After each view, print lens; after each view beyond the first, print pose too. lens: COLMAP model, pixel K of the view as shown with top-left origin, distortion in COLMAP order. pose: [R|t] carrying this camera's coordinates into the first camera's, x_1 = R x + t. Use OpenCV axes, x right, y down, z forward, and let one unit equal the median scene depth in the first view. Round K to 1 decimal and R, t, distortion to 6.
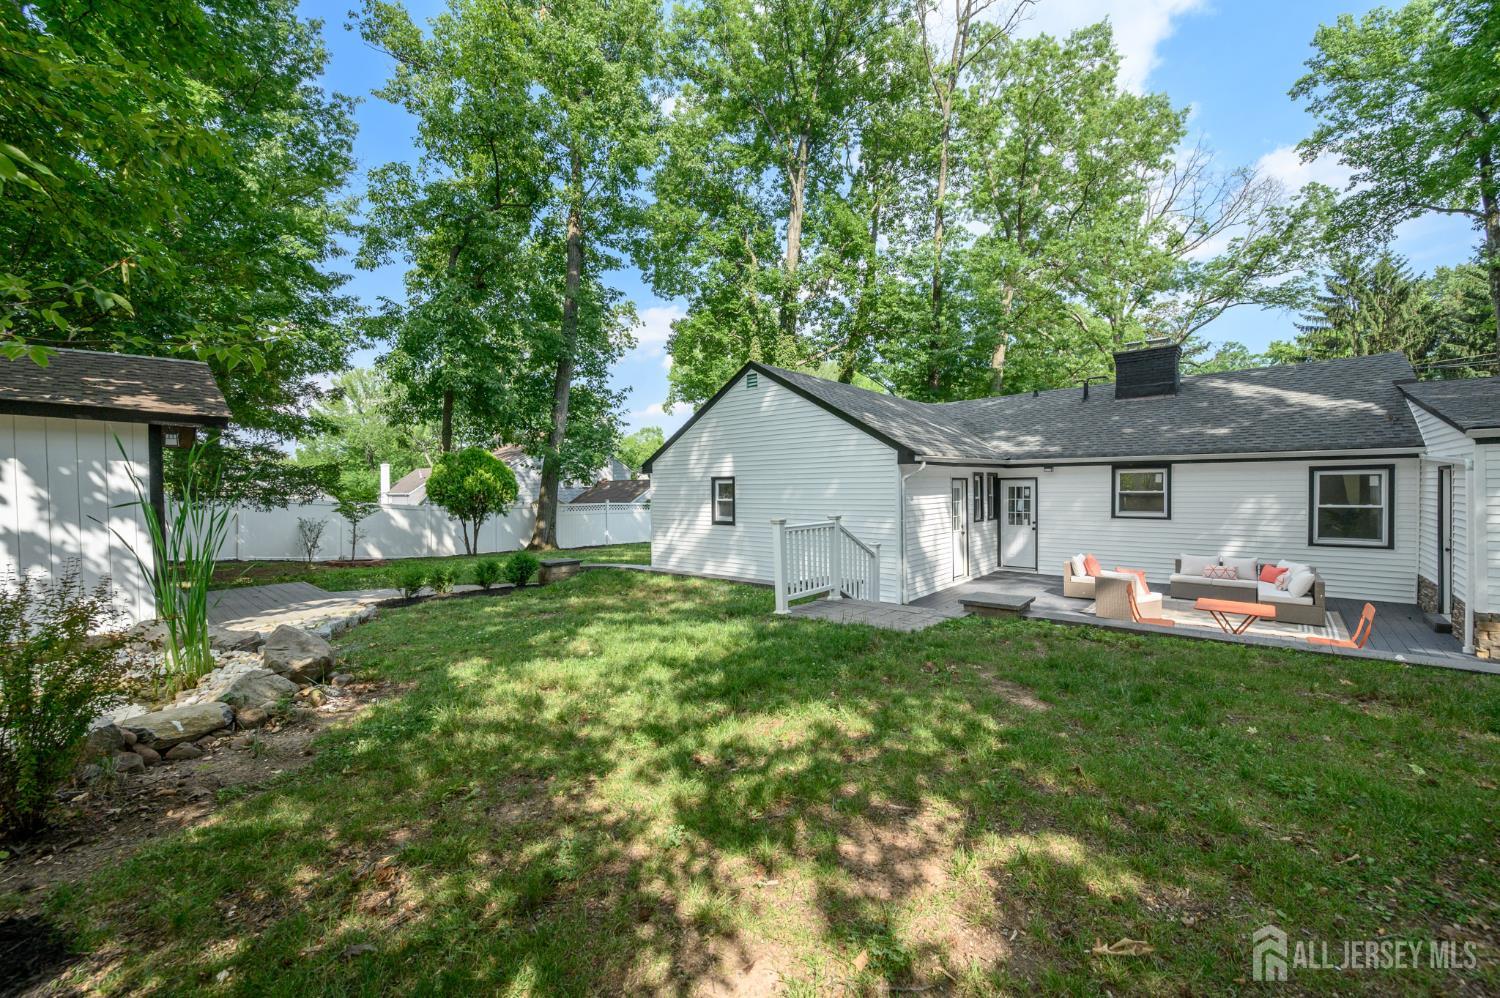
lens RADIAL K [[593.2, 0, 746.0], [0, 593.2, 496.8], [0, 0, 1]] dist [0.000918, 0.000021]
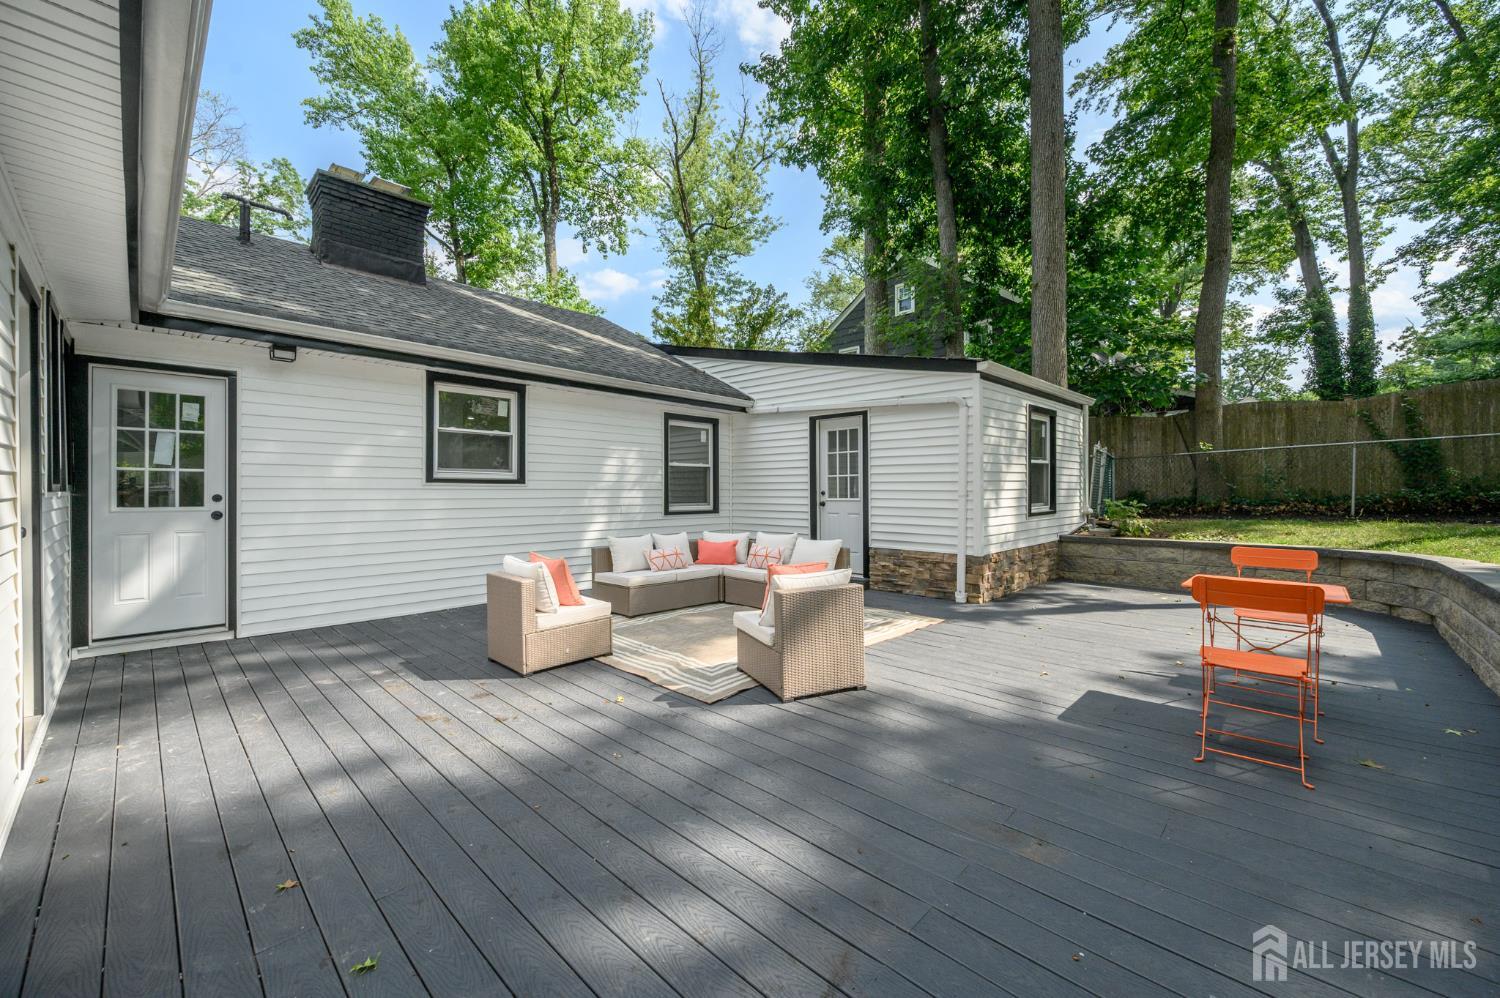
lens RADIAL K [[591.2, 0, 747.5], [0, 591.2, 492.1], [0, 0, 1]] dist [-0.001125, 0.000422]
pose [[0.036049, 0.010260, 0.999297, 0.141630], [0.015014, 0.999829, -0.010807, 0.049062], [-0.999237, 0.015393, 0.035889, 0.674624]]
